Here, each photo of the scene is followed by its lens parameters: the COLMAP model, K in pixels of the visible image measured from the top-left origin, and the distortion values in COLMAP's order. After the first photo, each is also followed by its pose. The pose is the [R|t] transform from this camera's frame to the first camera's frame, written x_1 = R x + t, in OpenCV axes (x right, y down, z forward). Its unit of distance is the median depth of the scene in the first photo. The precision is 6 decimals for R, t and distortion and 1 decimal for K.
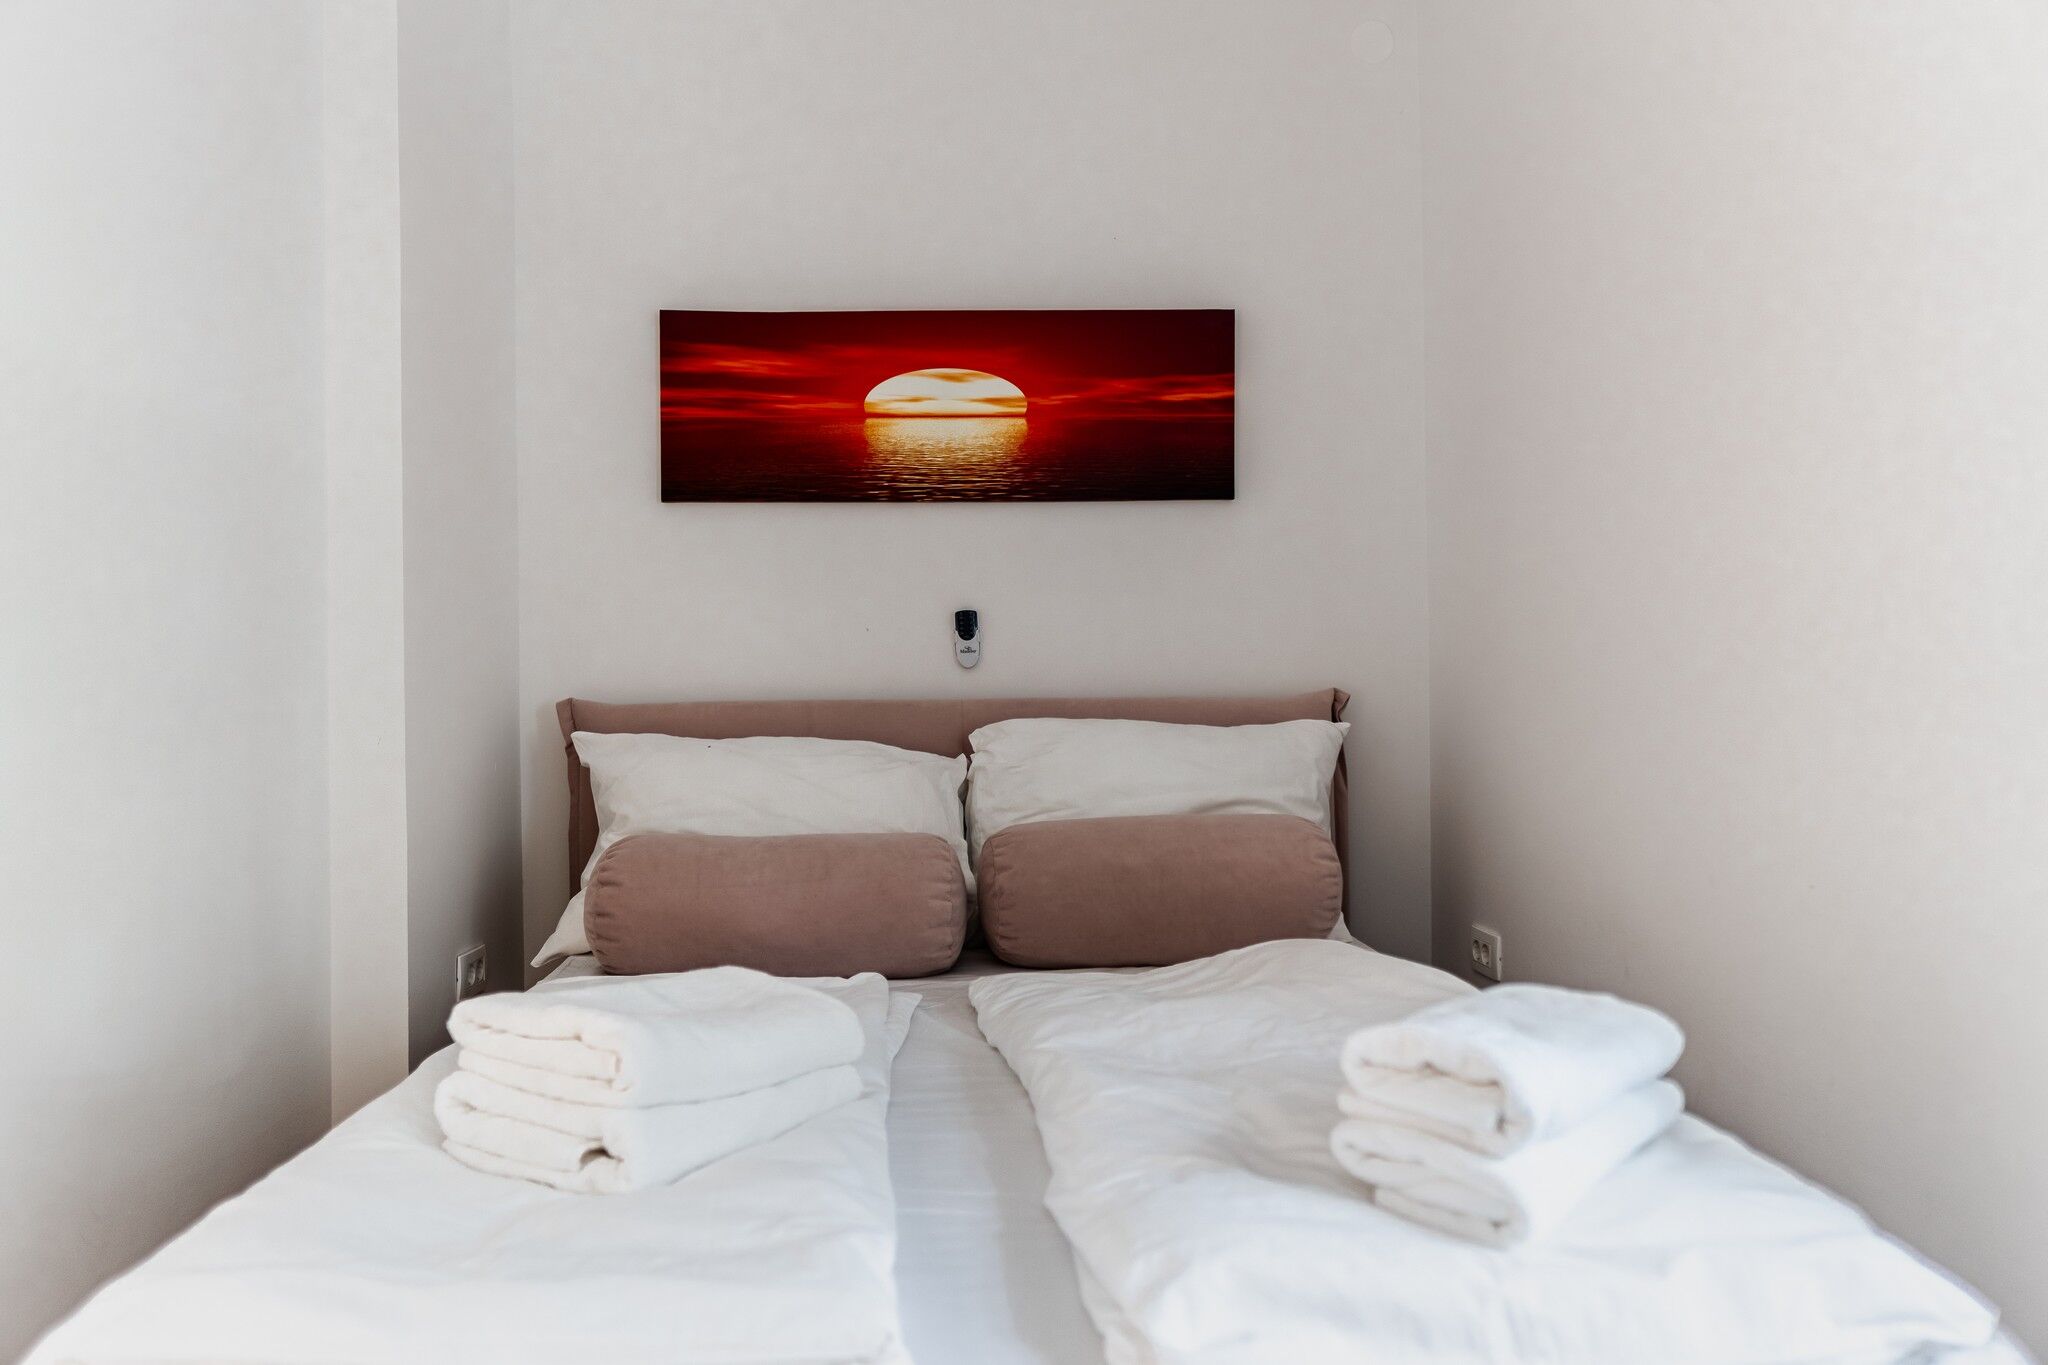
lens RADIAL K [[1439.7, 0, 1023.7], [0, 1439.7, 679.5], [0, 0, 1]] dist [0.005668, -0.009512]
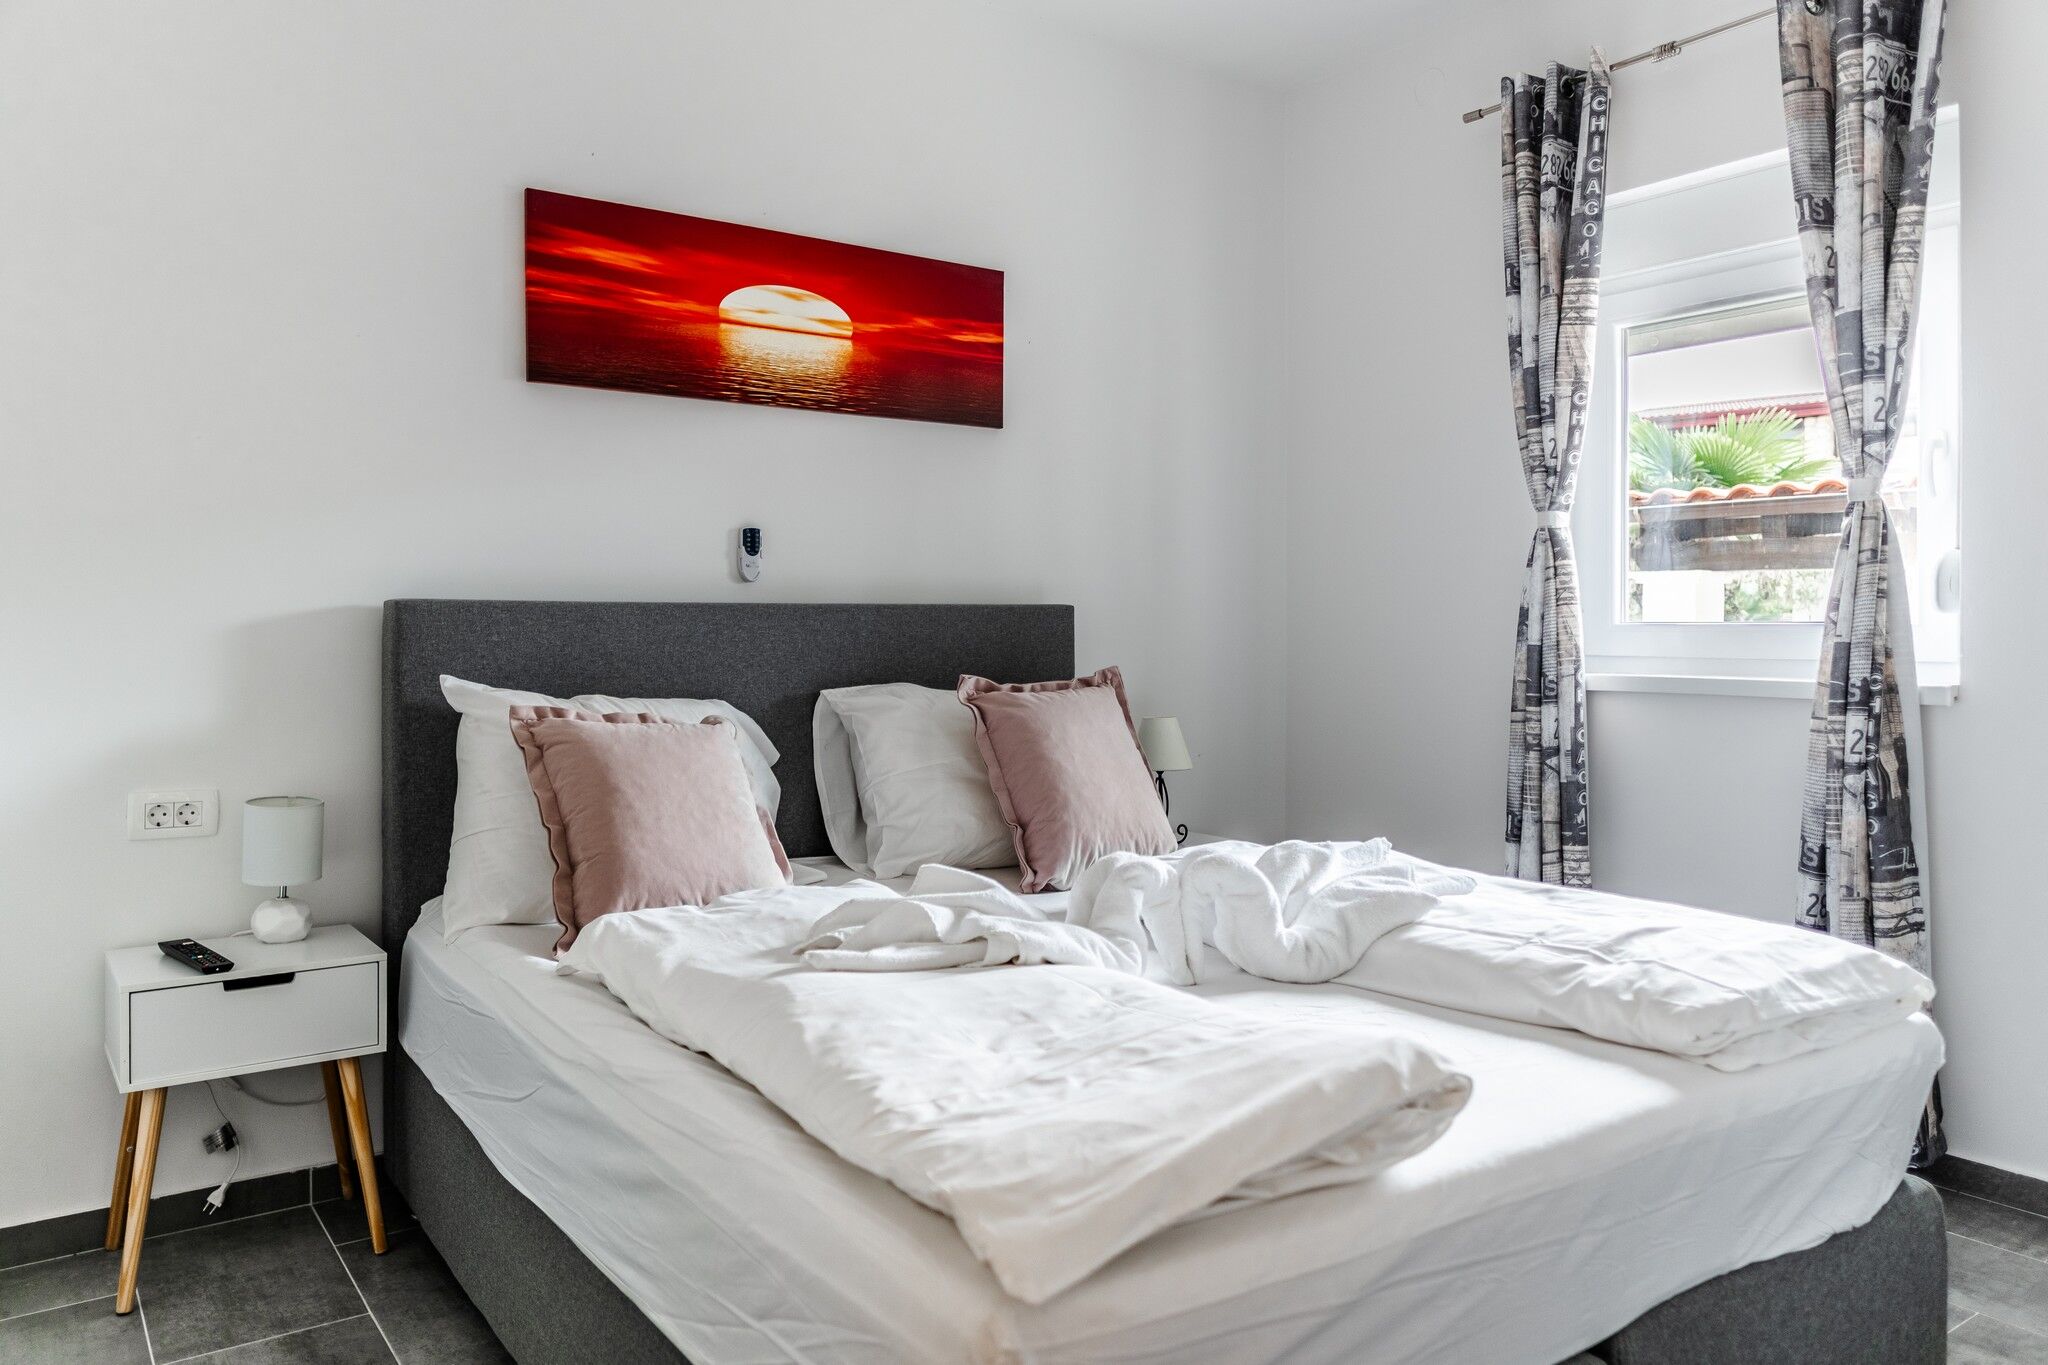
lens RADIAL K [[1439.7, 0, 1010.3], [0, 1439.7, 623.0], [0, 0, 1]] dist [0.005668, -0.009512]
pose [[0.832034, 0.009772, 0.554638, -0.520427], [-0.008455, 0.999952, -0.004935, 0.044539], [-0.554660, -0.000583, 0.832077, -0.008163]]
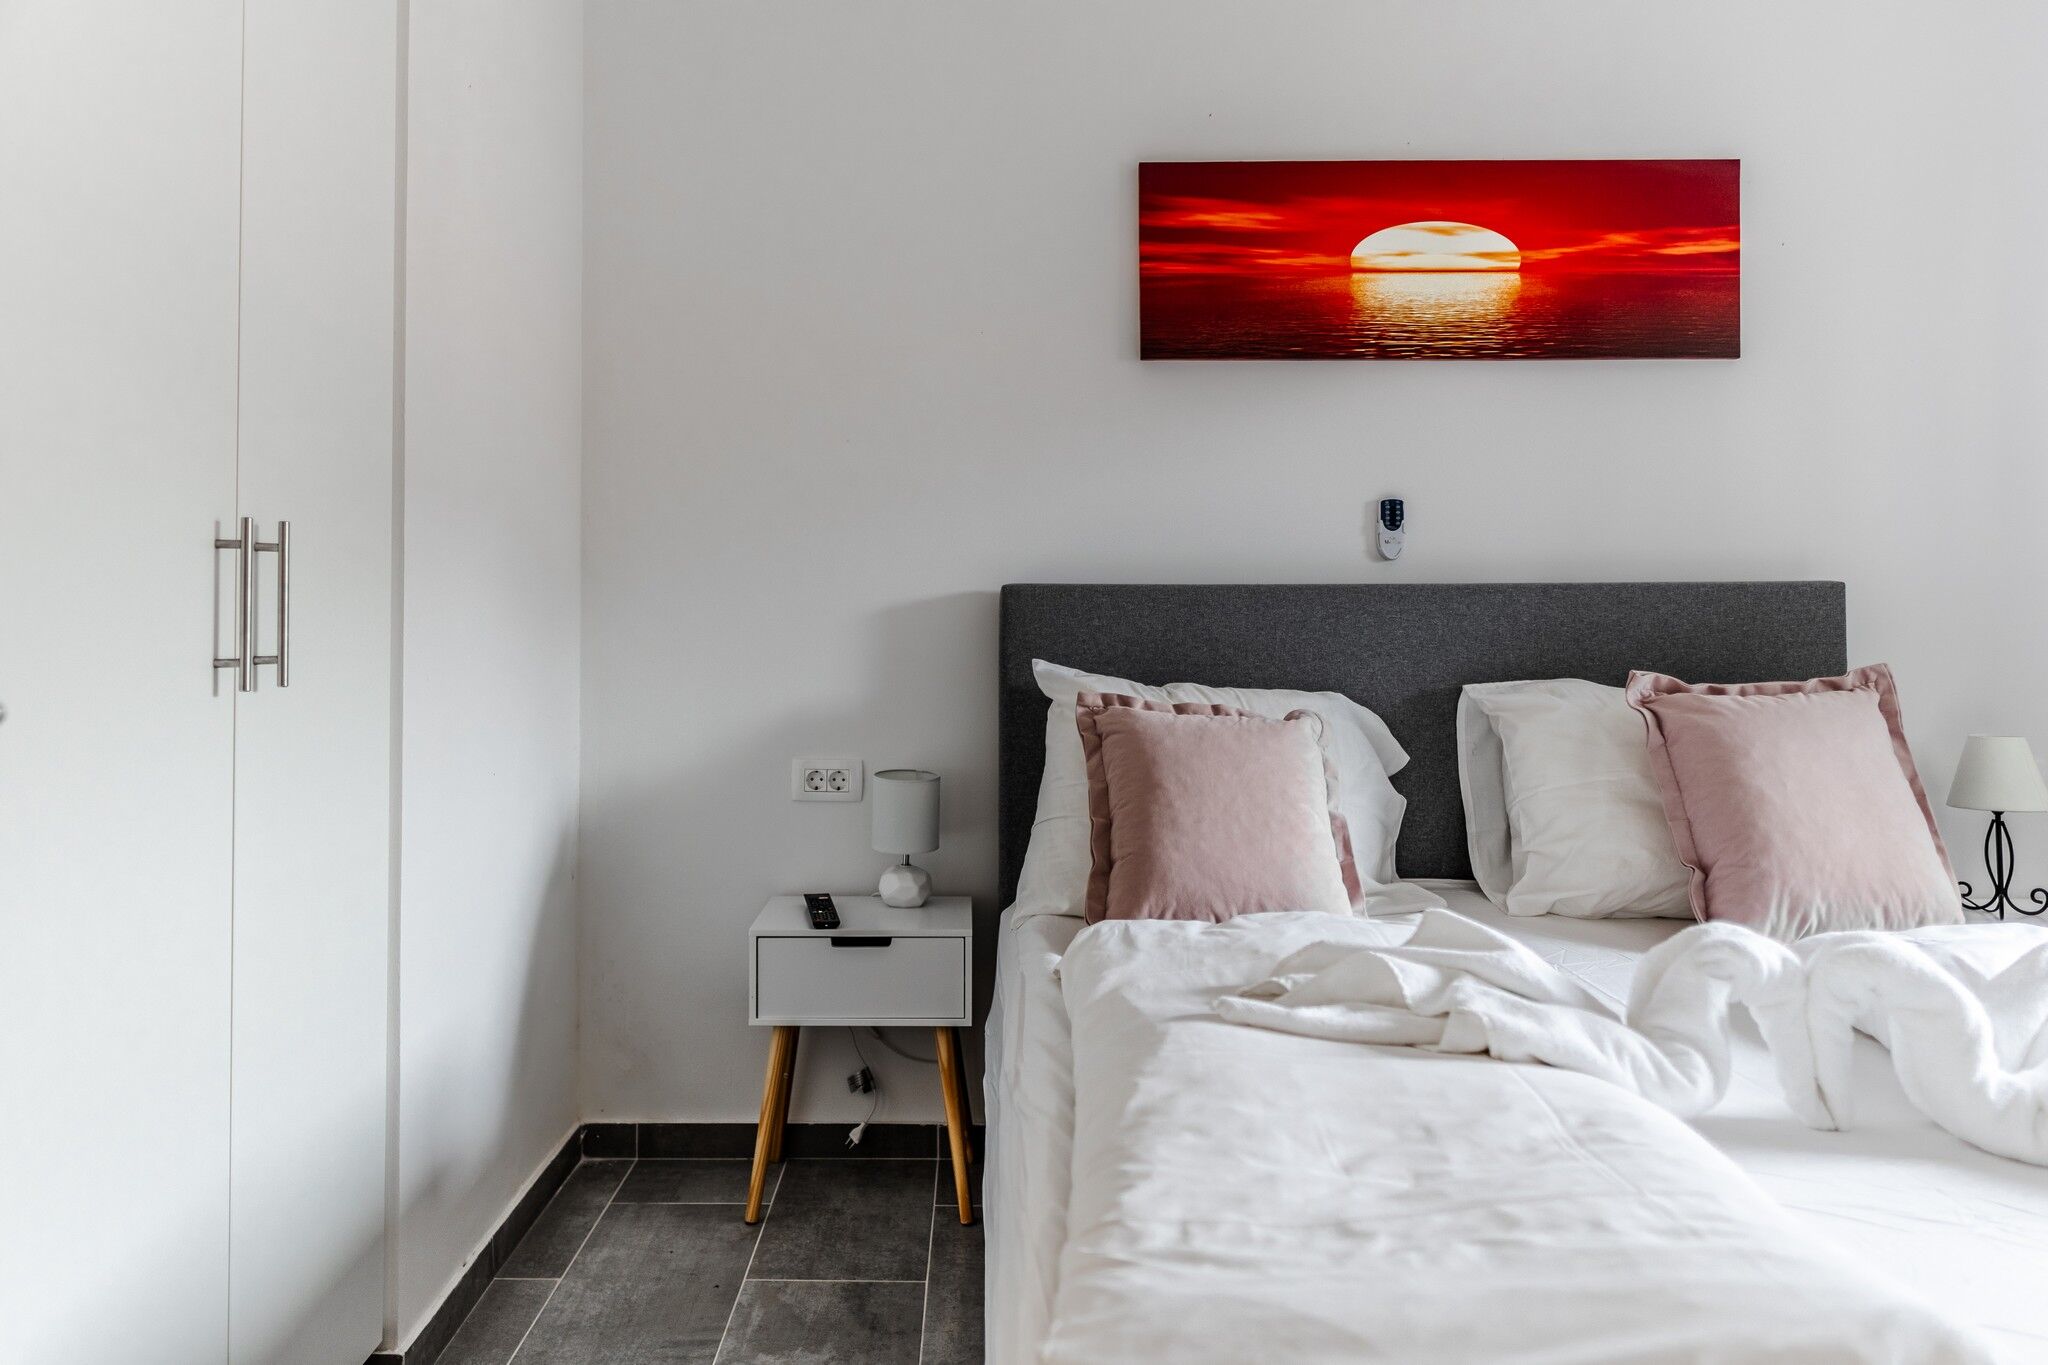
lens RADIAL K [[1439.7, 0, 990.5], [0, 1439.7, 589.7], [0, 0, 1]] dist [0.005668, -0.009512]
pose [[0.998971, 0.006678, -0.044851, -0.305993], [-0.007287, 0.999883, -0.013420, 0.044385], [0.044756, 0.013733, 0.998904, 0.031715]]
